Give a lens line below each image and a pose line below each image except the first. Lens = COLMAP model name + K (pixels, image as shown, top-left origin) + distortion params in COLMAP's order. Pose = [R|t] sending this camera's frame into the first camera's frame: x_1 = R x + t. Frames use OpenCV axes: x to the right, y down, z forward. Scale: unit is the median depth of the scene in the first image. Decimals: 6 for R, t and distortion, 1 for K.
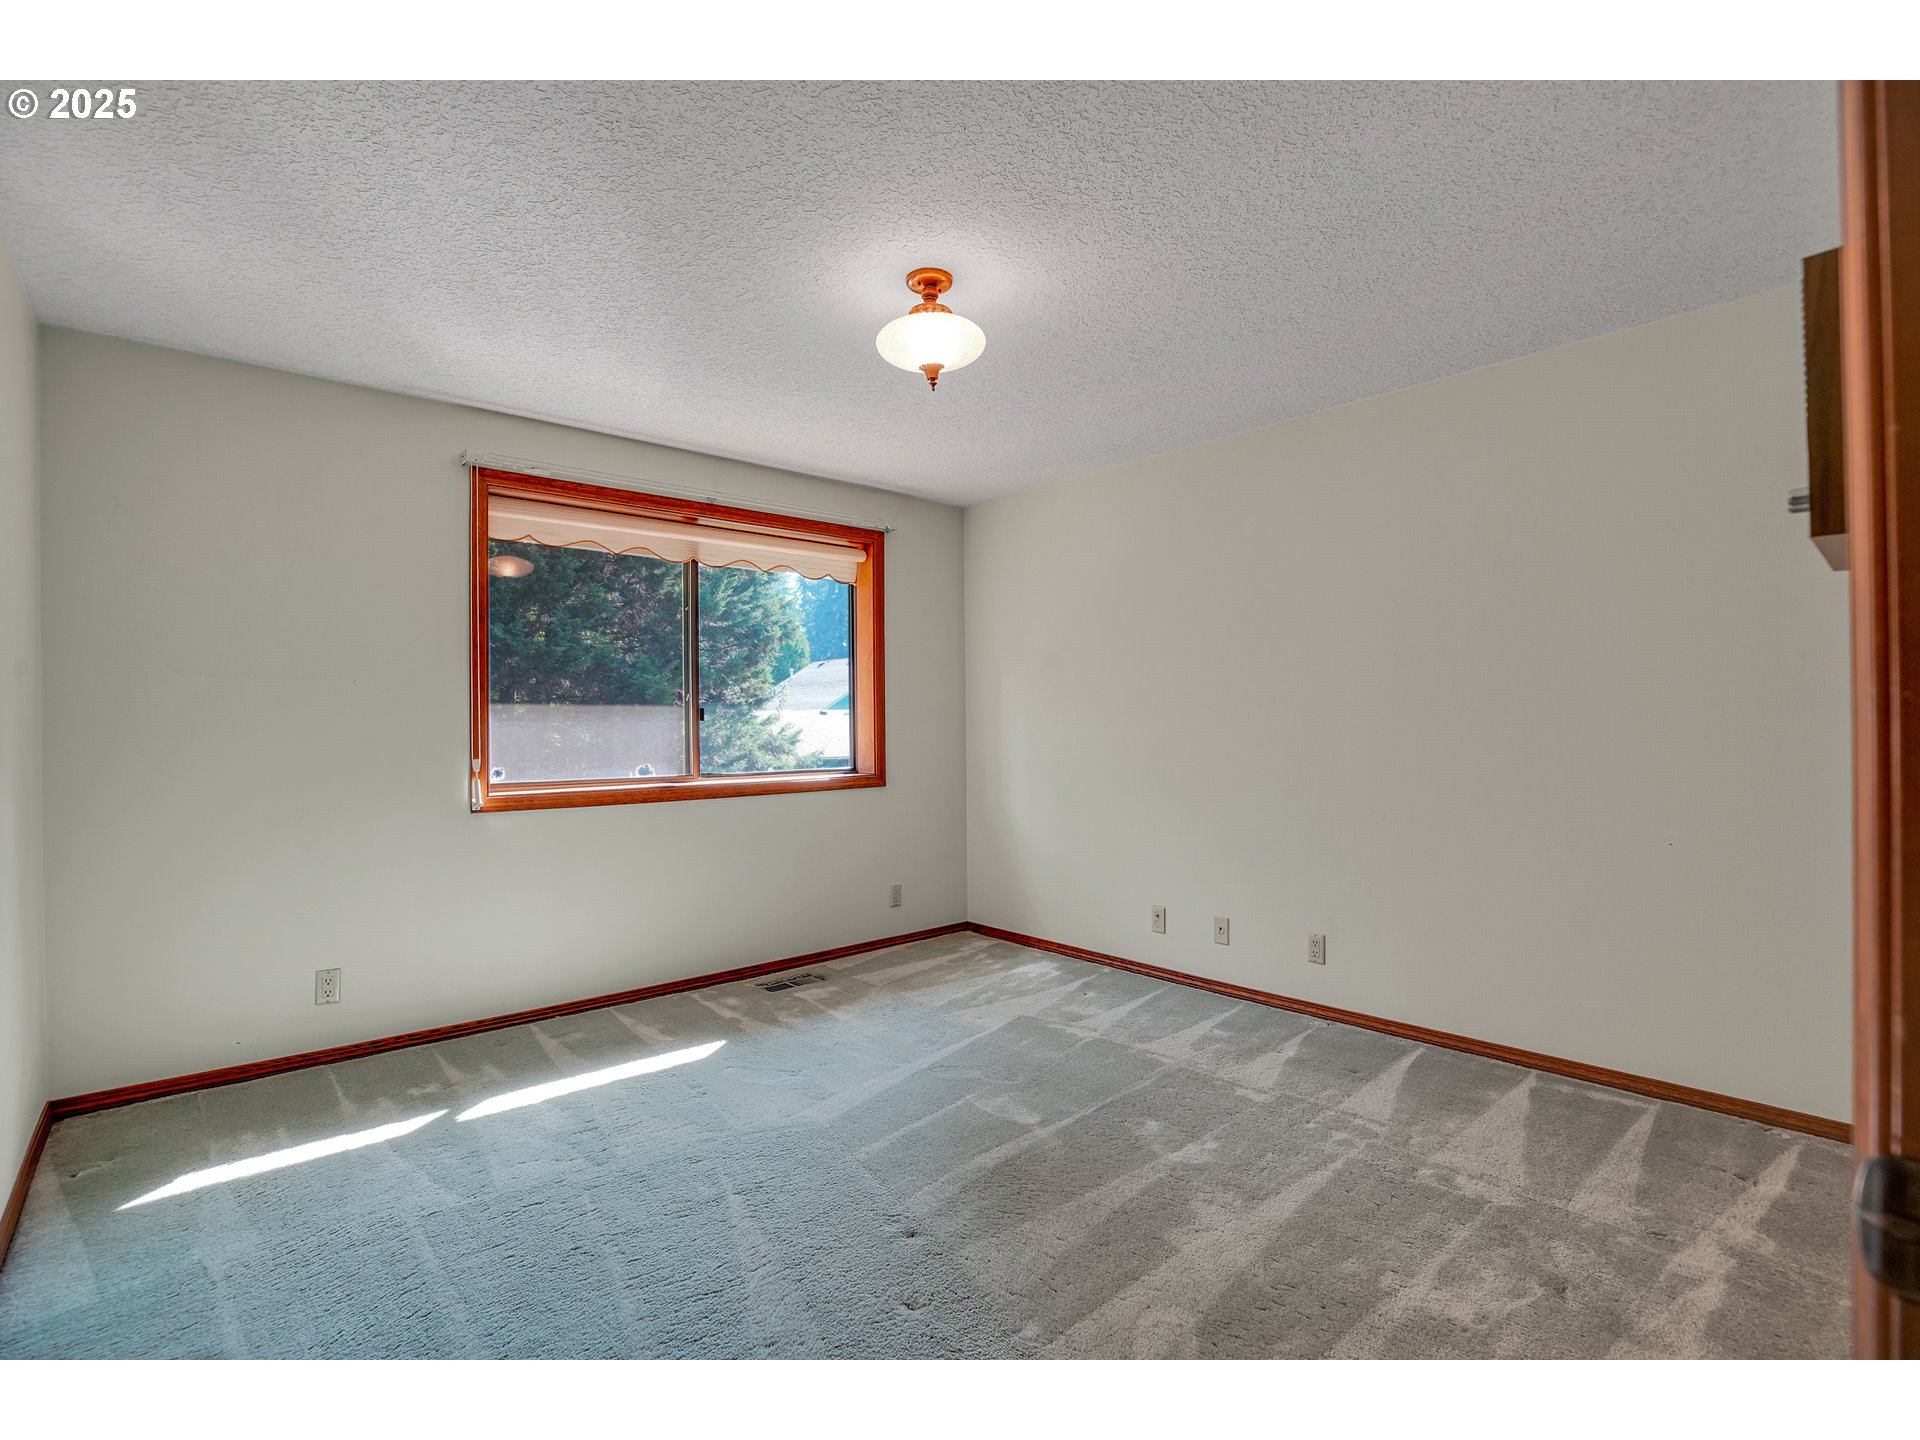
lens RADIAL K [[893.1, 0, 940.7], [0, 893.1, 711.2], [0, 0, 1]] dist [-0.046775, 0.012369]
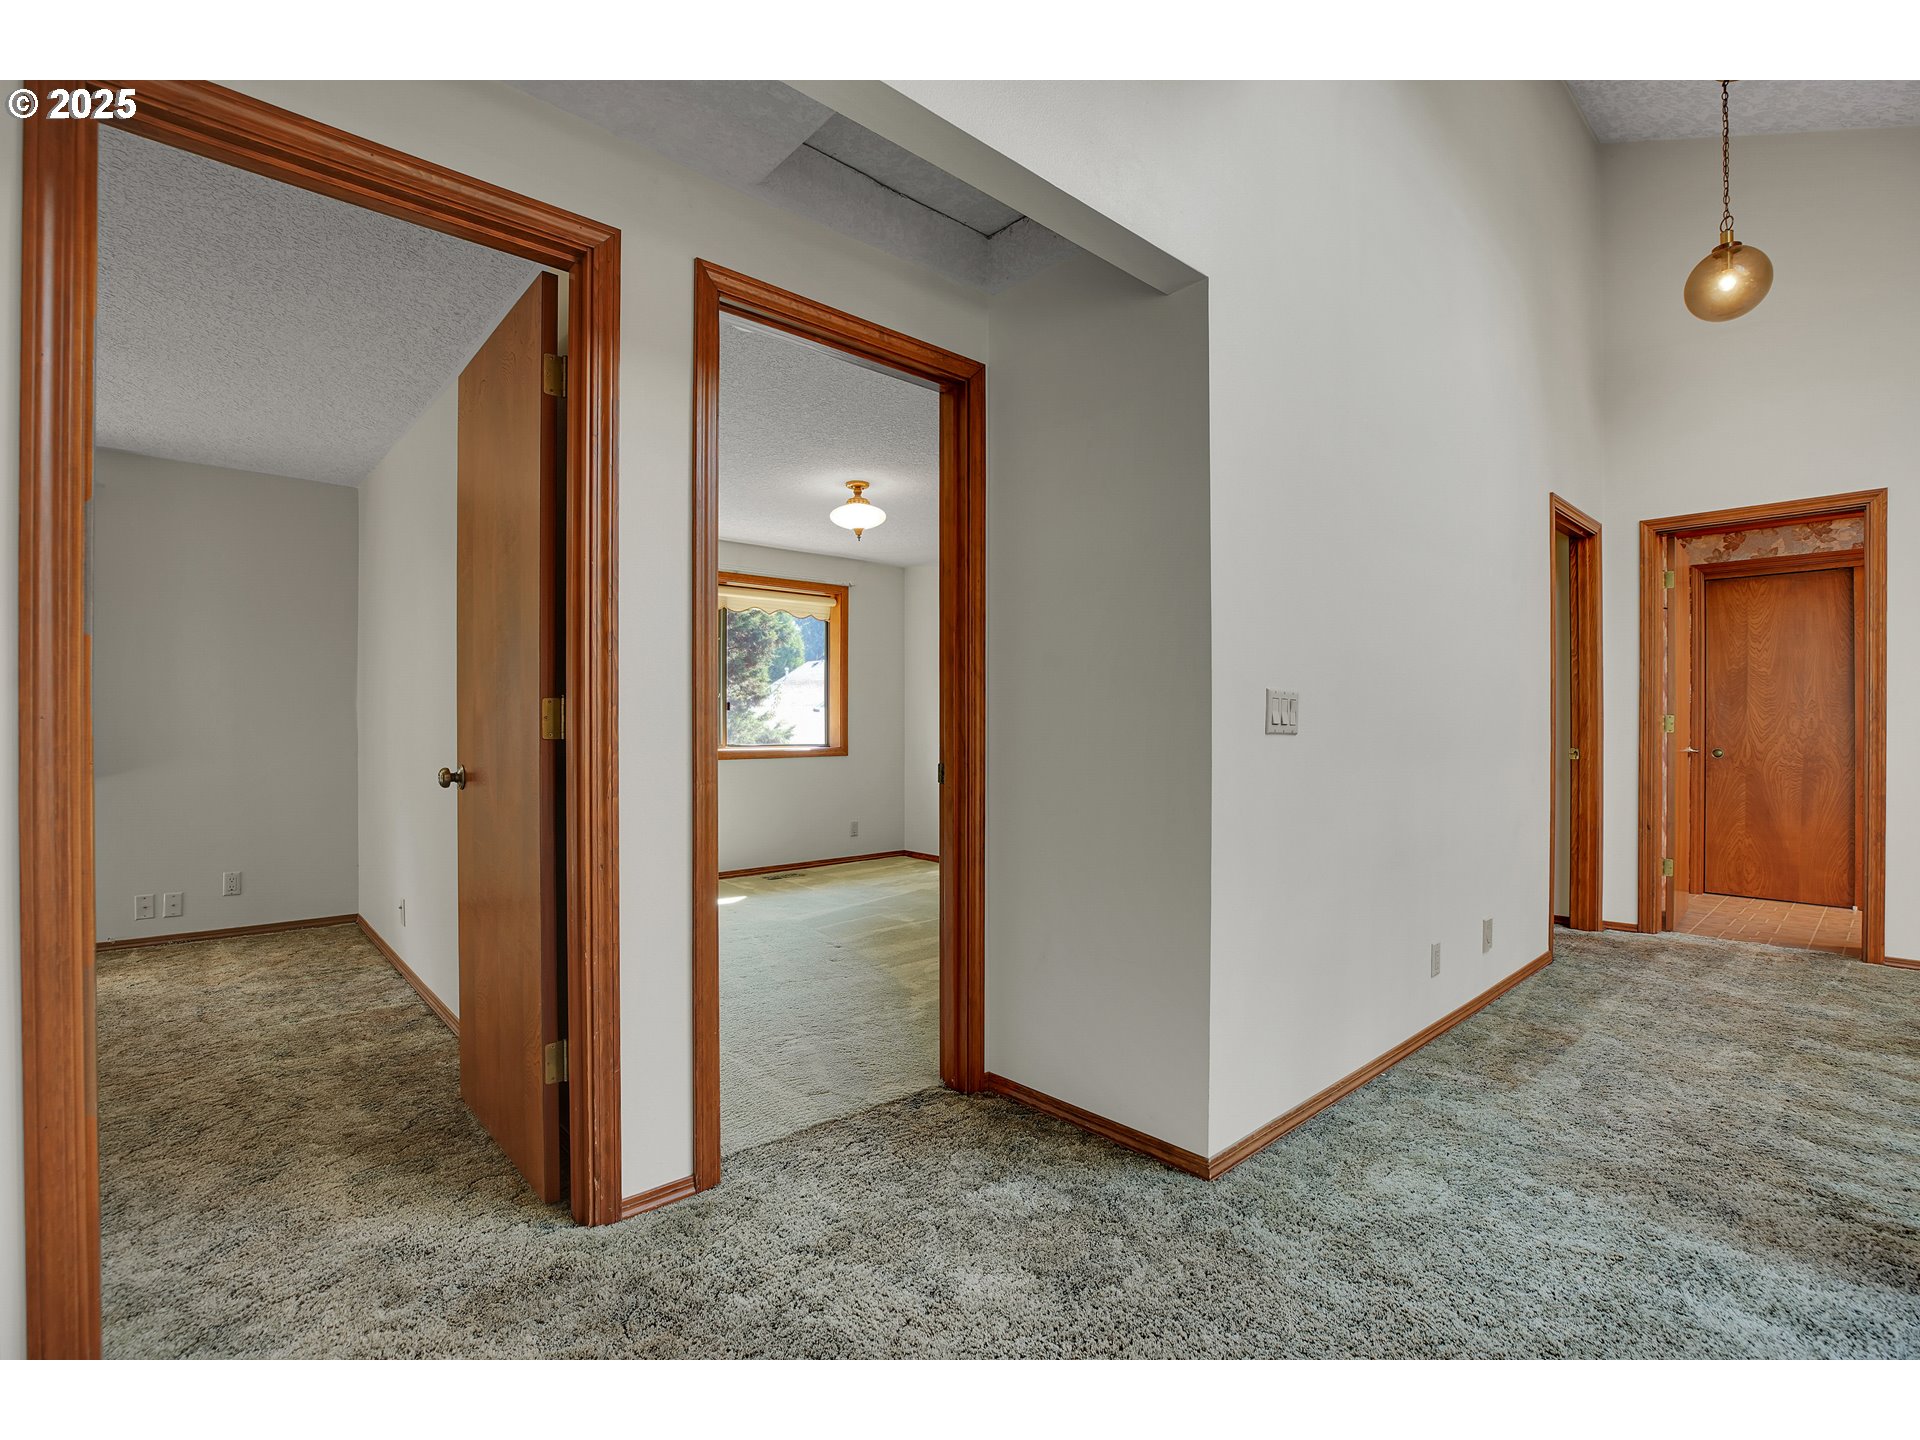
lens RADIAL K [[893.1, 0, 940.7], [0, 893.1, 711.2], [0, 0, 1]] dist [-0.046775, 0.012369]
pose [[0.999935, 0.009978, 0.005492, 0.076736], [-0.009983, 0.999950, 0.000912, 0.005341], [-0.005482, -0.000967, 0.999985, -0.451381]]
